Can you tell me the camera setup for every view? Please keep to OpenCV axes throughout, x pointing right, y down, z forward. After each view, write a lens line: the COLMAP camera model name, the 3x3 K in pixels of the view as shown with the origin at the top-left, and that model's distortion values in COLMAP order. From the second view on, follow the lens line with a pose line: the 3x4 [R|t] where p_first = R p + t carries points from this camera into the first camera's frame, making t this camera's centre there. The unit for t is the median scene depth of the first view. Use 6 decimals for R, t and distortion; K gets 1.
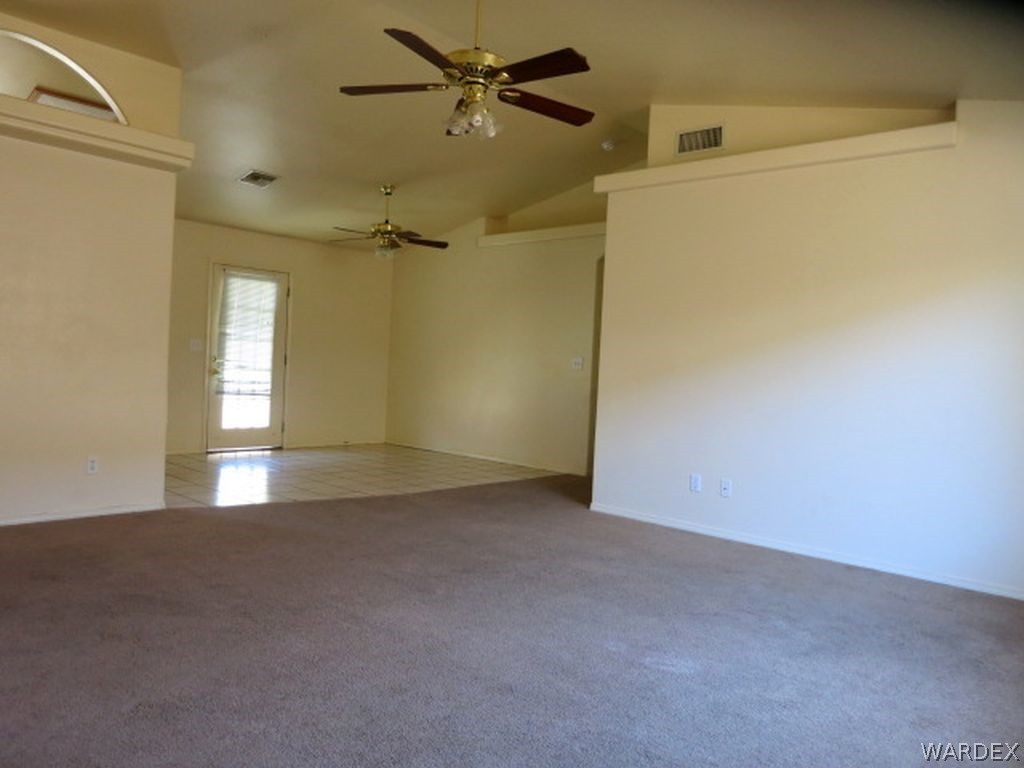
lens RADIAL K [[731.5, 0, 512.0], [0, 731.5, 384.0], [0, 0, 1]] dist [-0.069103, -0.000384]
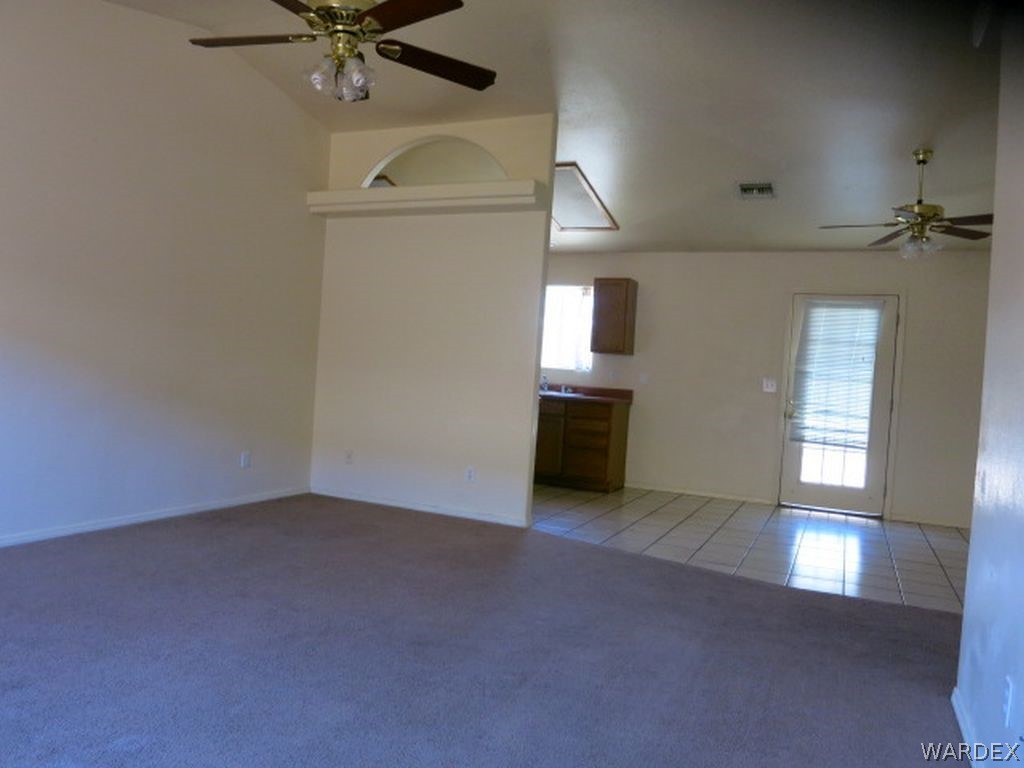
lens RADIAL K [[734.7, 0, 512.0], [0, 734.7, 384.0], [0, 0, 1]] dist [-0.008660, -0.002132]
pose [[0.303756, -0.009638, -0.952701, 0.331000], [-0.078091, 0.996332, -0.034978, 0.002948], [0.949544, 0.085022, 0.301889, 0.388217]]
